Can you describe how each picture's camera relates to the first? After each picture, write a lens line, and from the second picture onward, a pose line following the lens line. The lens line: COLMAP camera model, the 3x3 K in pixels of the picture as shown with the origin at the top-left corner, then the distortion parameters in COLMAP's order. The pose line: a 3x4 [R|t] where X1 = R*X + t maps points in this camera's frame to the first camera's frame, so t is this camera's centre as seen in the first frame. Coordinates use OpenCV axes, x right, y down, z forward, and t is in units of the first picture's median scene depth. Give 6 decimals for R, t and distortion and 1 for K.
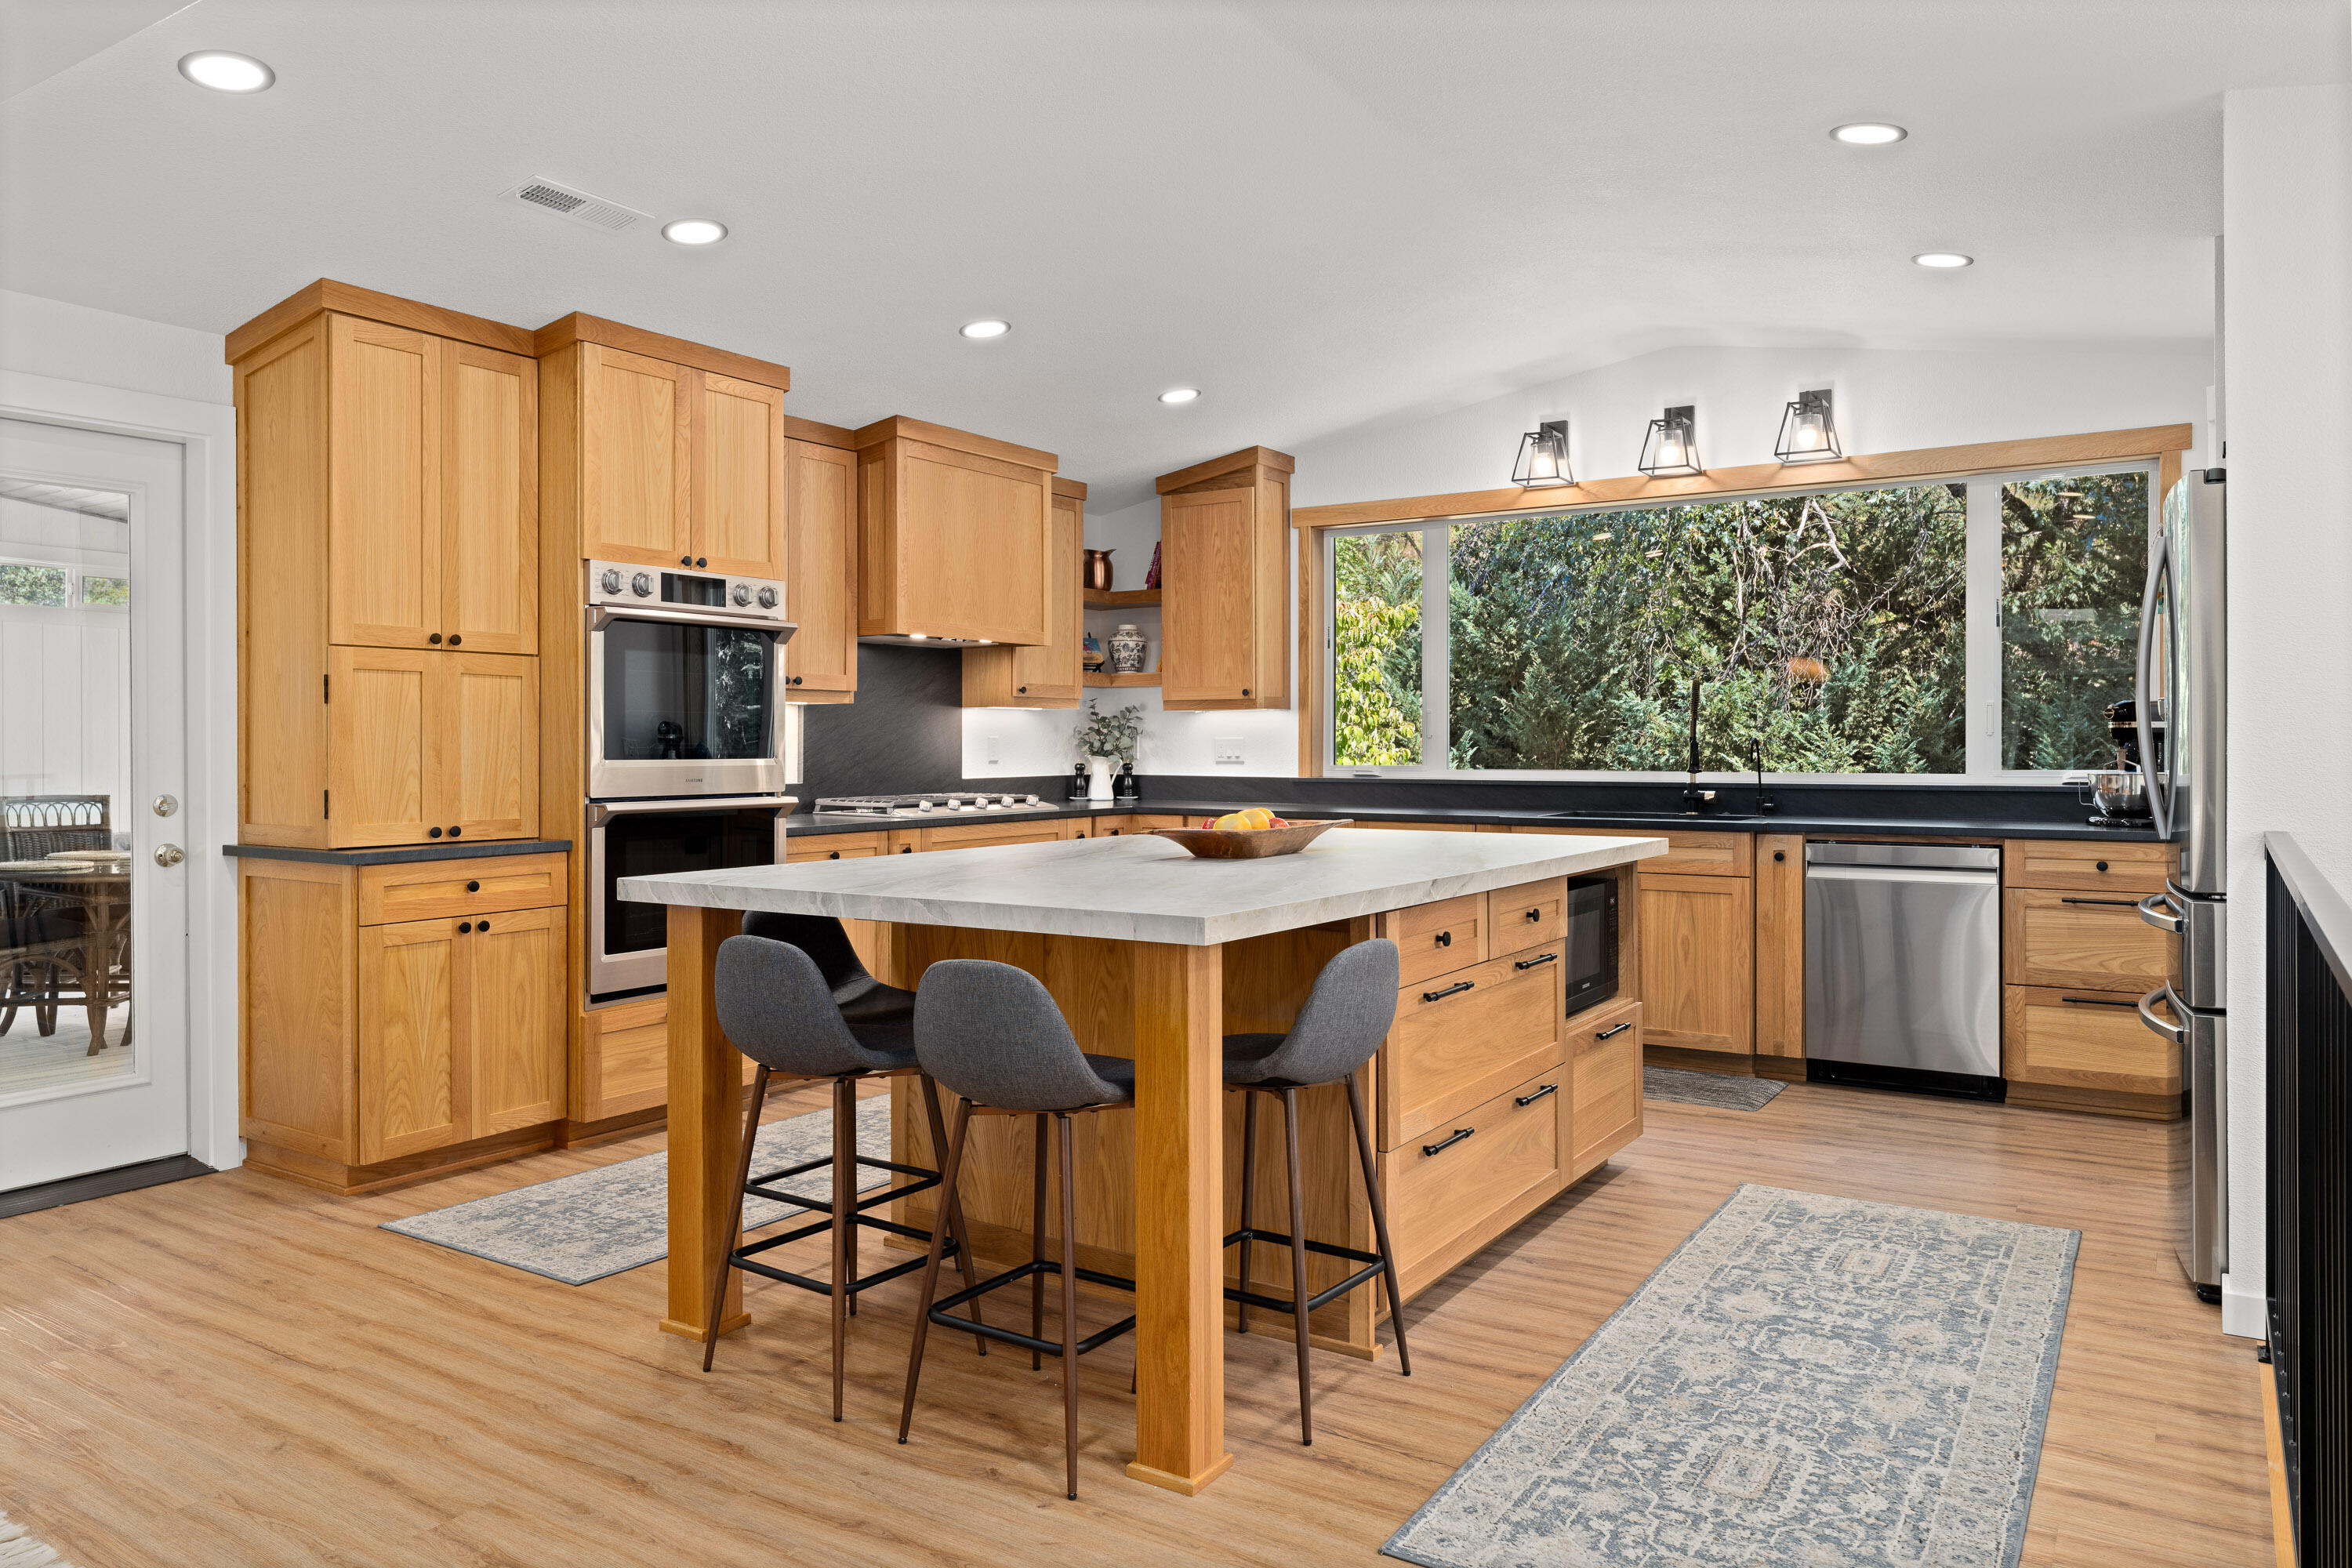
lens RADIAL K [[1569.8, 0, 1176.6], [0, 1569.8, 763.9], [0, 0, 1]] dist [-0.007361, -0.001230]
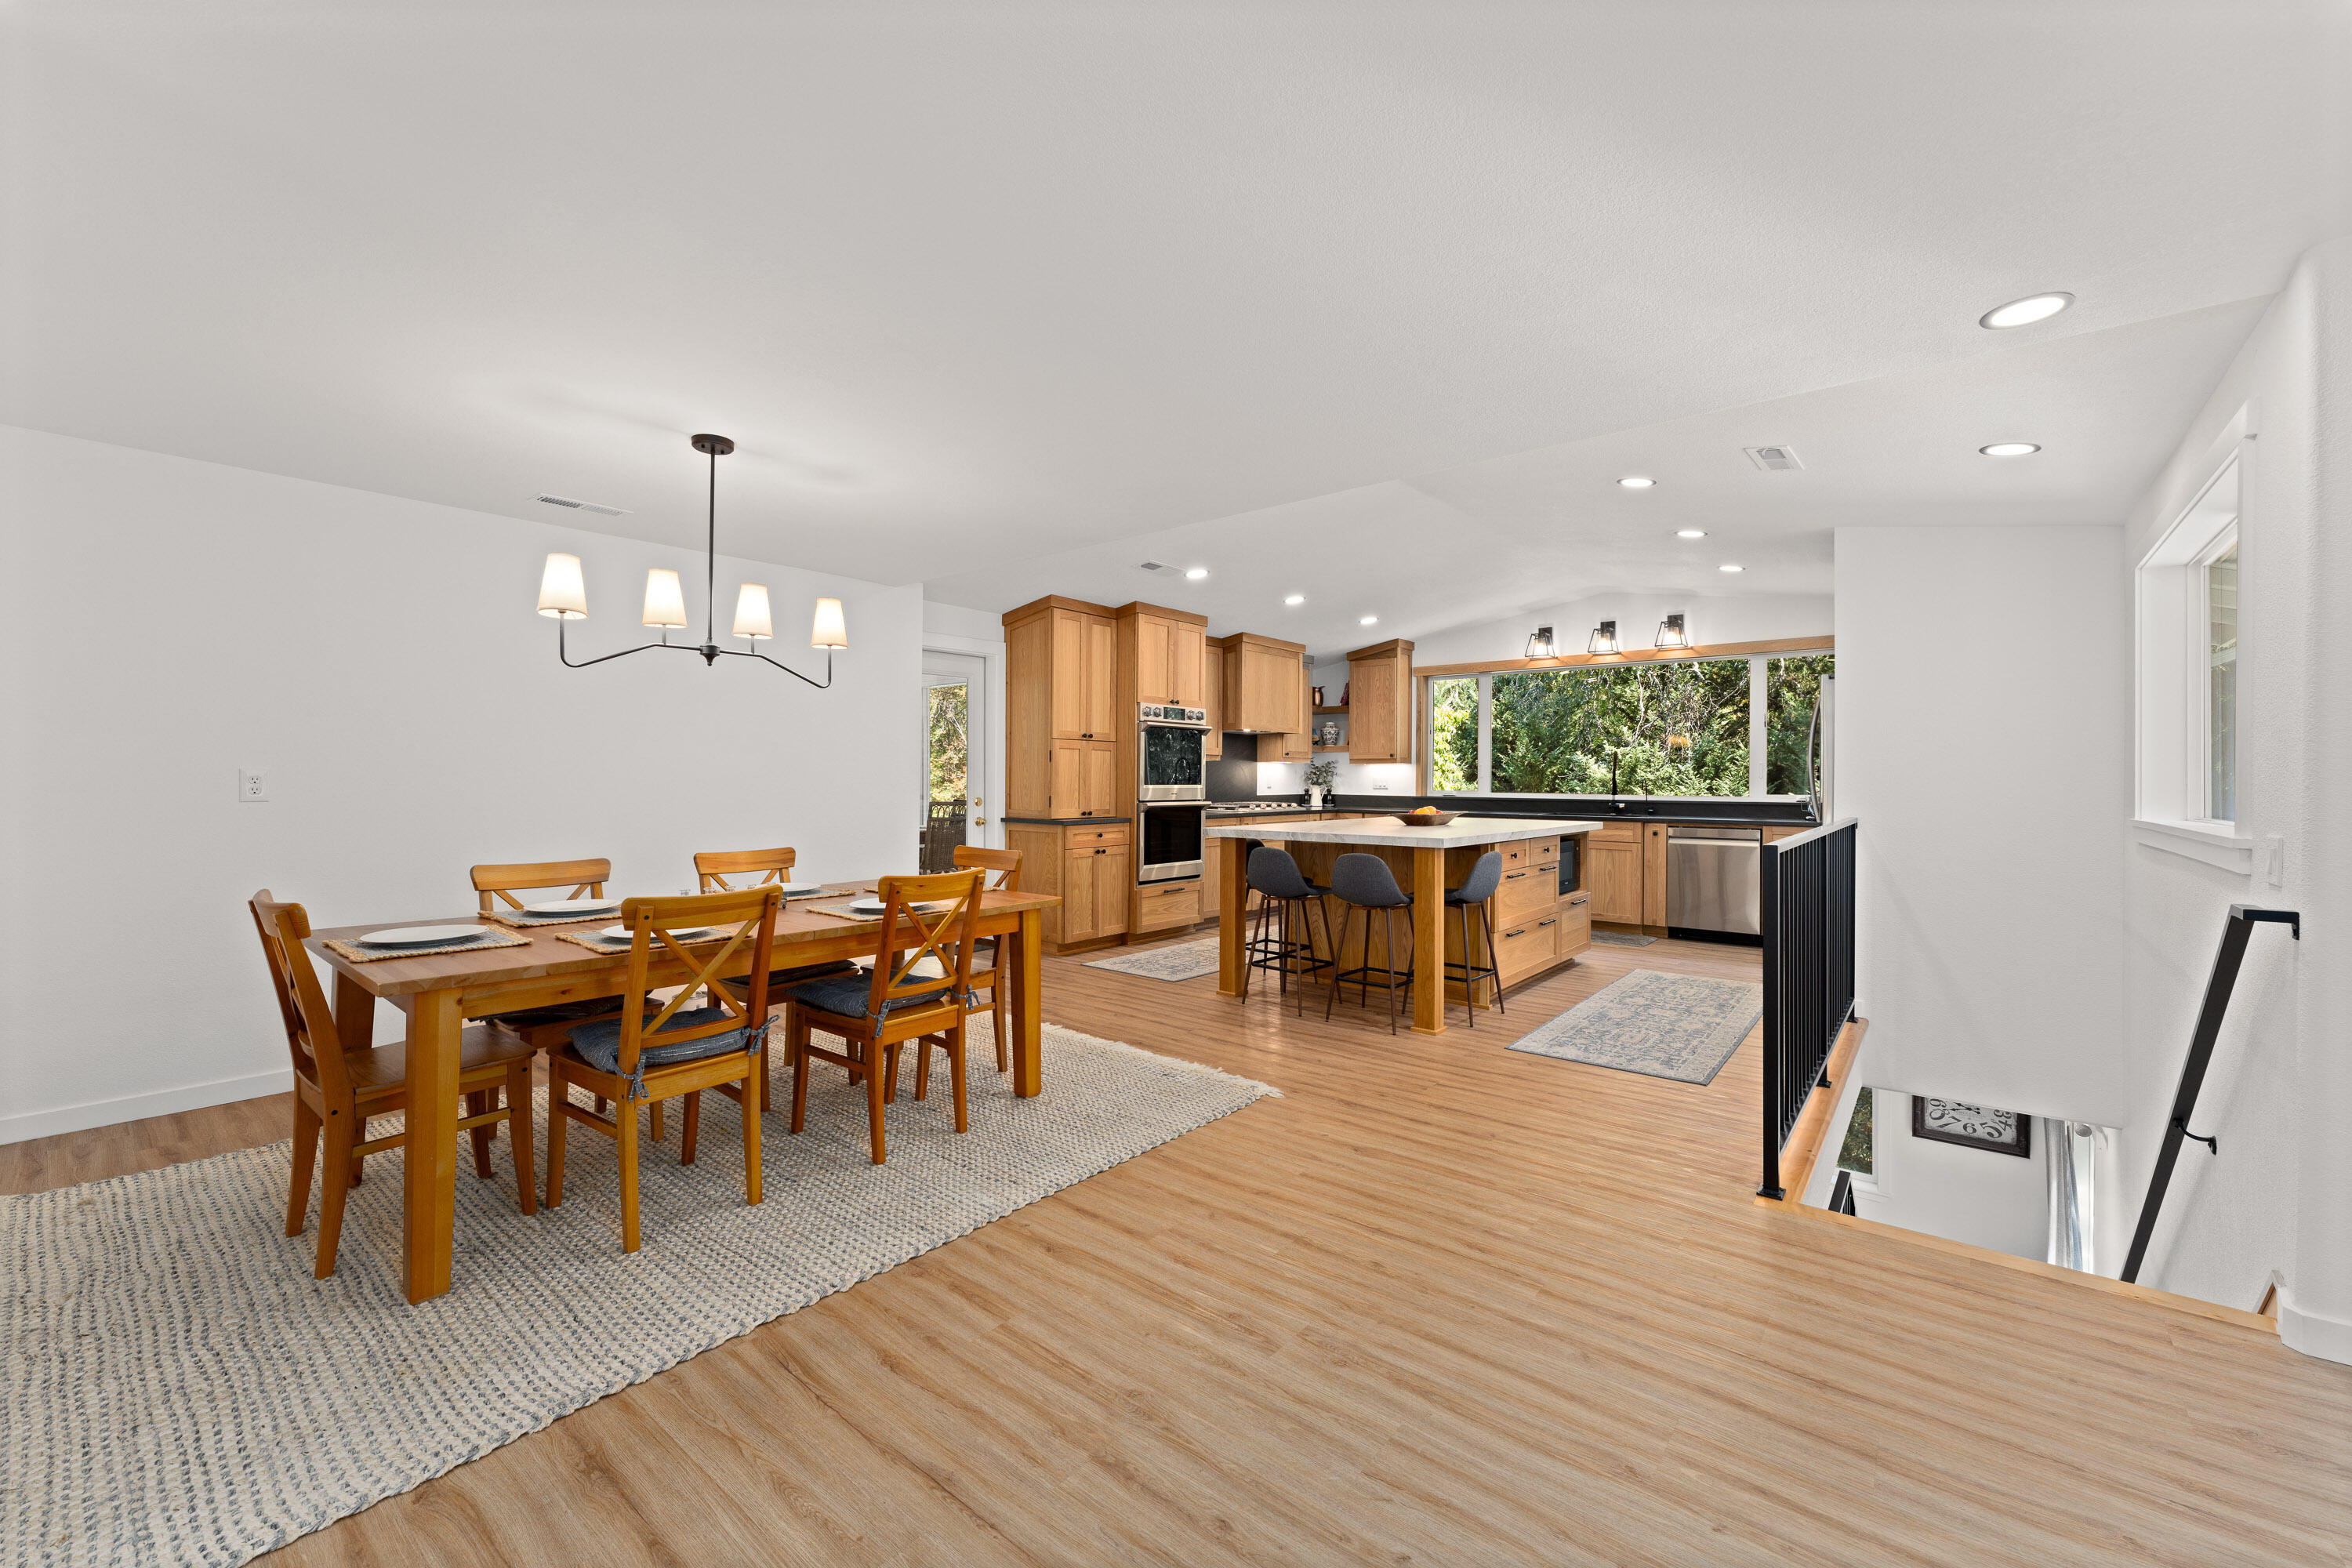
lens RADIAL K [[937.8, 0, 1174.6], [0, 937.8, 784.6], [0, 0, 1]] dist [-0.001622, -0.000206]
pose [[0.992831, 0.007325, -0.119302, -0.126902], [-0.007998, 0.999955, -0.005161, 0.003677], [0.119259, 0.006078, 0.992845, -0.381770]]
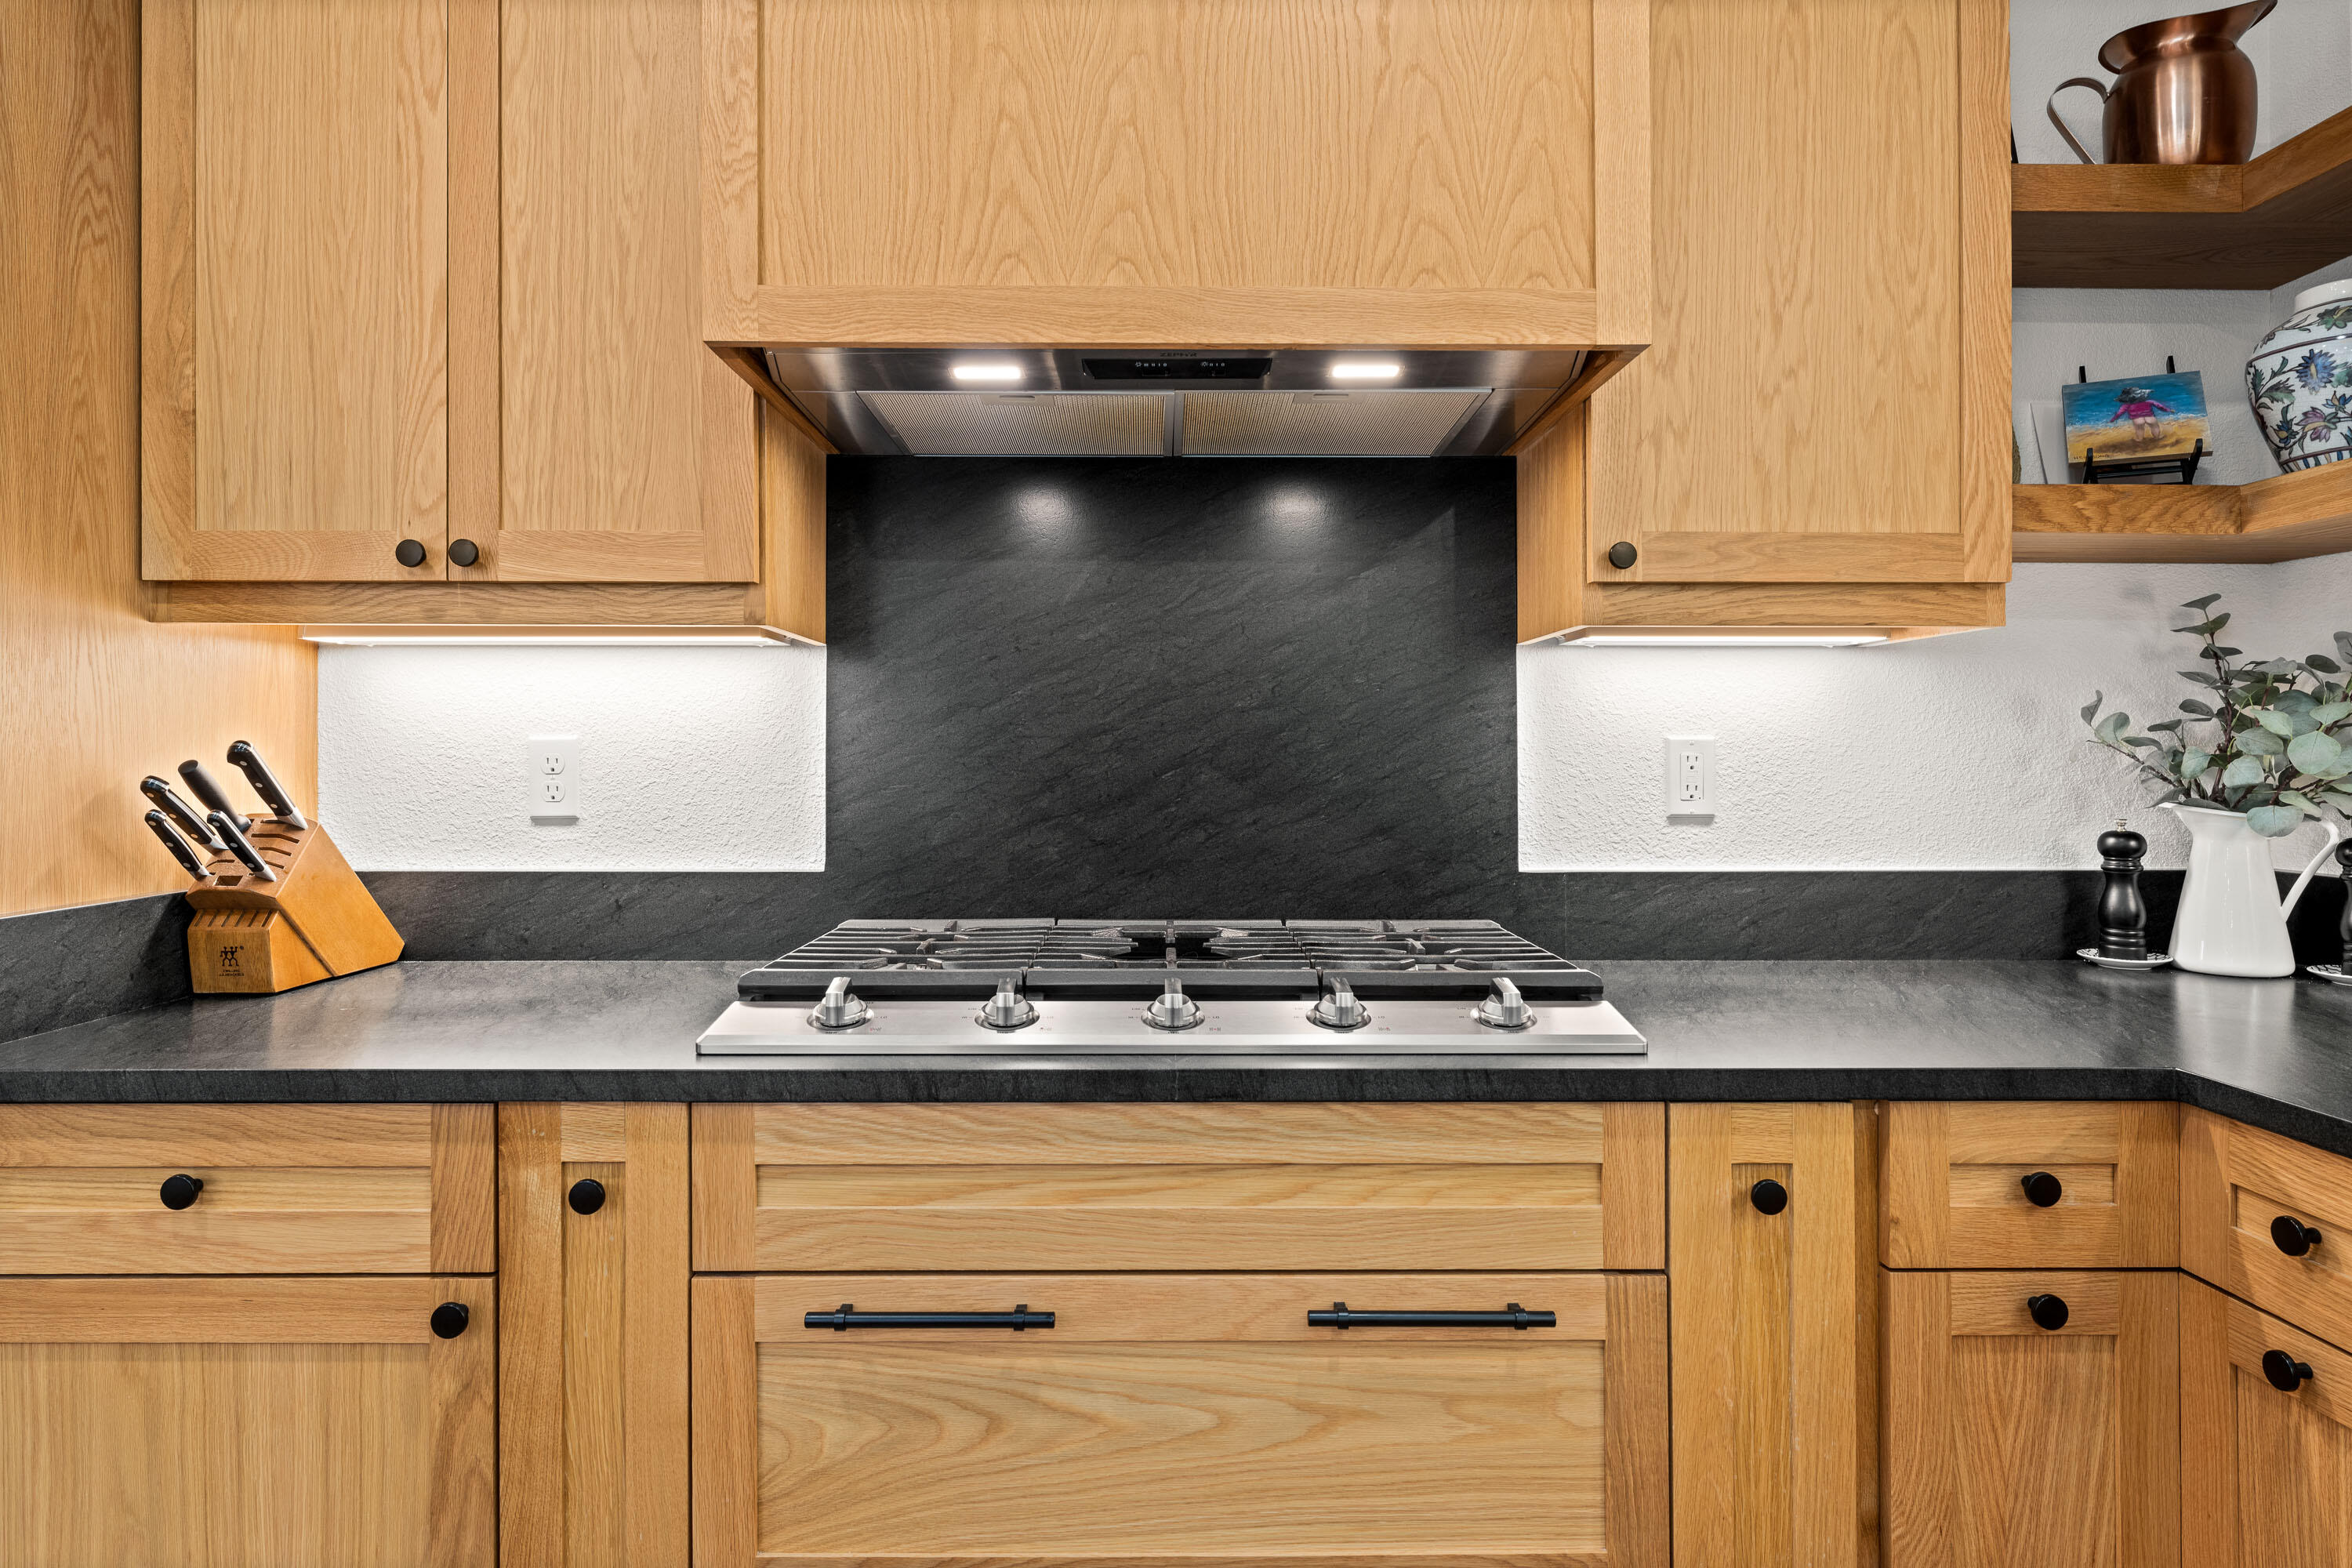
lens RADIAL K [[1385.1, 0, 1172.1], [0, 1385.1, 771.0], [0, 0, 1]] dist [-0.017572, 0.001073]
pose [[0.558526, 0.001191, -0.829486, 0.066354], [-0.010173, 0.999934, -0.005414, -0.011683], [0.829425, 0.011462, 0.558501, 1.053974]]
